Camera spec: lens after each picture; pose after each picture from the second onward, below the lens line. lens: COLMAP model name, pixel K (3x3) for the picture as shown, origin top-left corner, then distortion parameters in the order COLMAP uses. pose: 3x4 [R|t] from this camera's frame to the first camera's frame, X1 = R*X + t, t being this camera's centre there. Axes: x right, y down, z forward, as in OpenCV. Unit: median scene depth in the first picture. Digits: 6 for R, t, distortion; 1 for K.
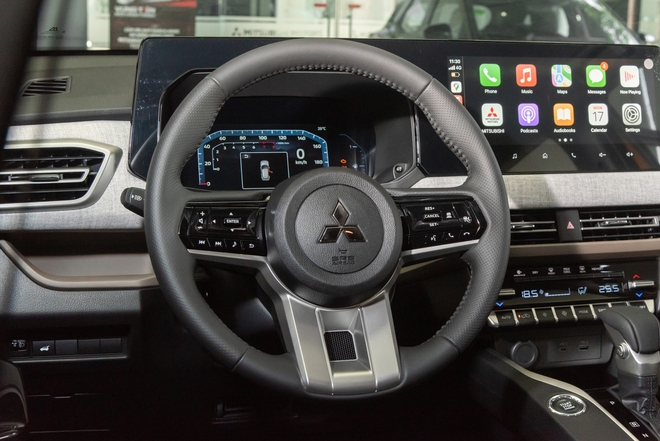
lens RADIAL K [[973.7, 0, 328.6], [0, 973.7, 215.2], [0, 0, 1]] dist [-0.125445, 0.000000]
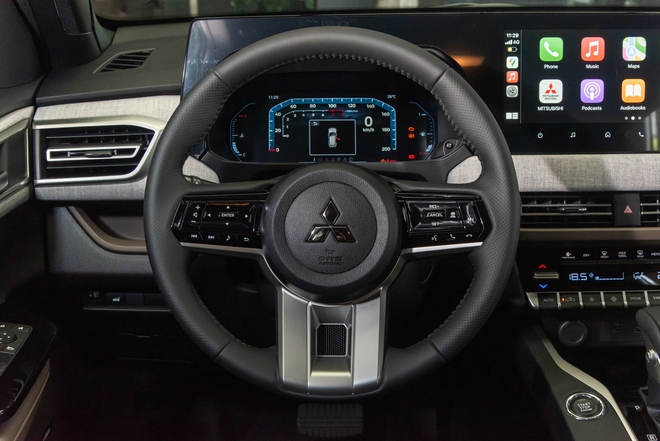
lens RADIAL K [[800.4, 0, 330.6], [0, 800.4, 224.1], [0, 0, 1]] dist [-0.100562, 0.000000]
pose [[0.962286, 0.060373, -0.265255, 0.199519], [-0.021376, 0.988829, 0.147515, -0.096426], [0.271198, -0.136281, 0.952827, 0.194704]]
